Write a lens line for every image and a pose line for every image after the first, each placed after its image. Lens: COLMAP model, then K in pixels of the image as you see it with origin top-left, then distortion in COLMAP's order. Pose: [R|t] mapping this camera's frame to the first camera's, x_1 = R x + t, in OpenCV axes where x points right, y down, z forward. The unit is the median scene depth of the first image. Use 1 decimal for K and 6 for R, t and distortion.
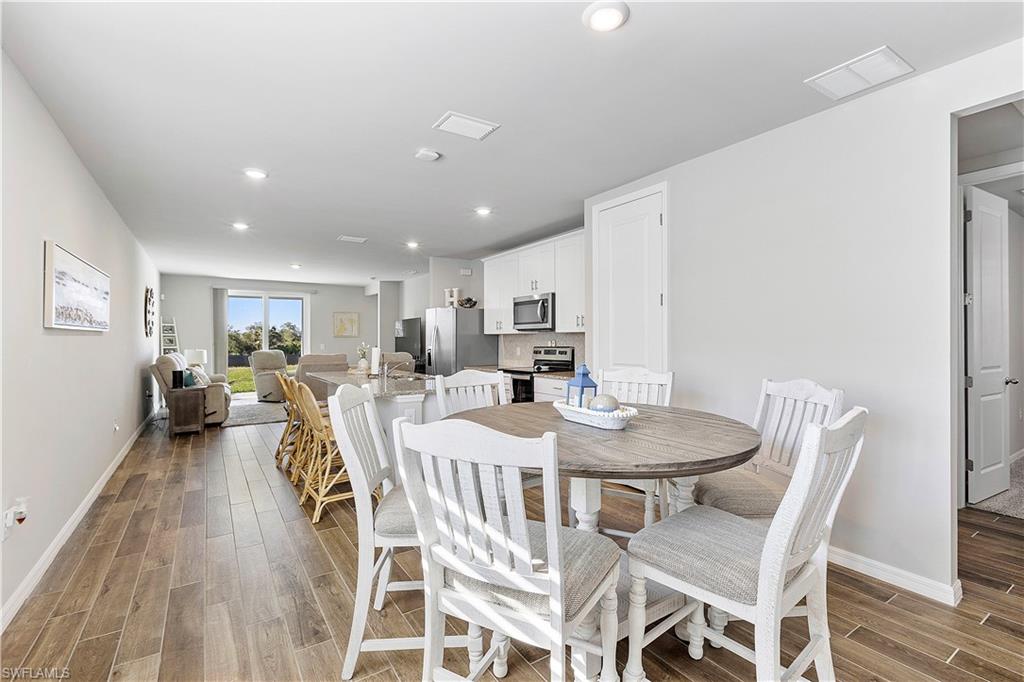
lens RADIAL K [[465.3, 0, 510.7], [0, 465.3, 340.6], [0, 0, 1]] dist [0.001410, -0.000102]
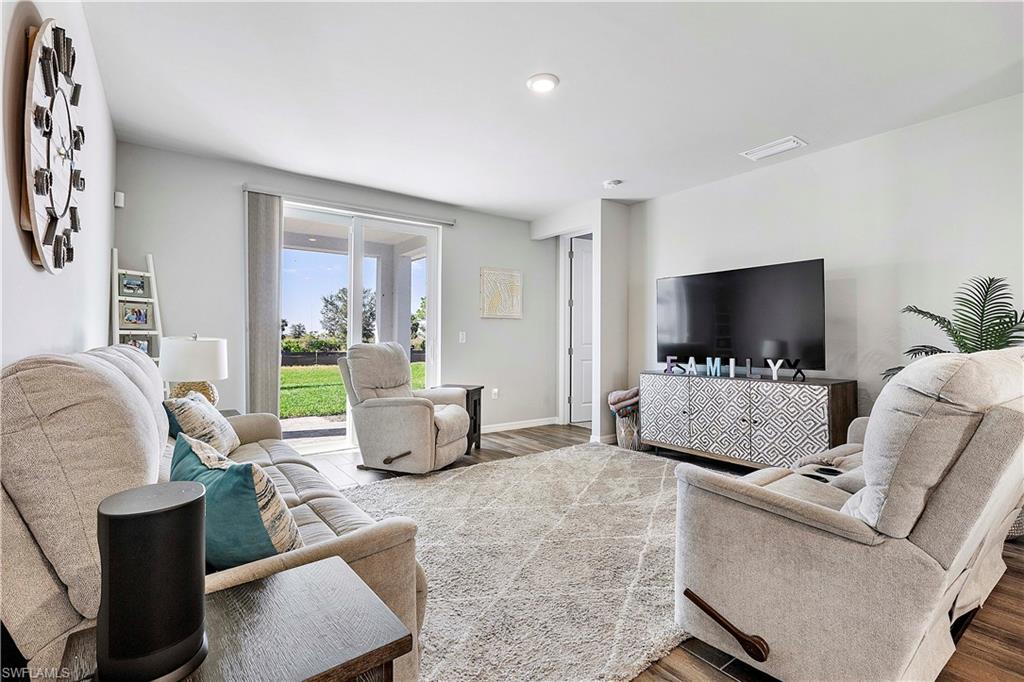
lens RADIAL K [[465.3, 0, 512.5], [0, 465.3, 334.7], [0, 0, 1]] dist [0.001410, -0.000102]
pose [[0.997783, 0.011646, 0.065526, -0.453224], [-0.011191, 0.999911, -0.007308, 0.015038], [-0.065606, 0.006559, 0.997824, 0.602614]]
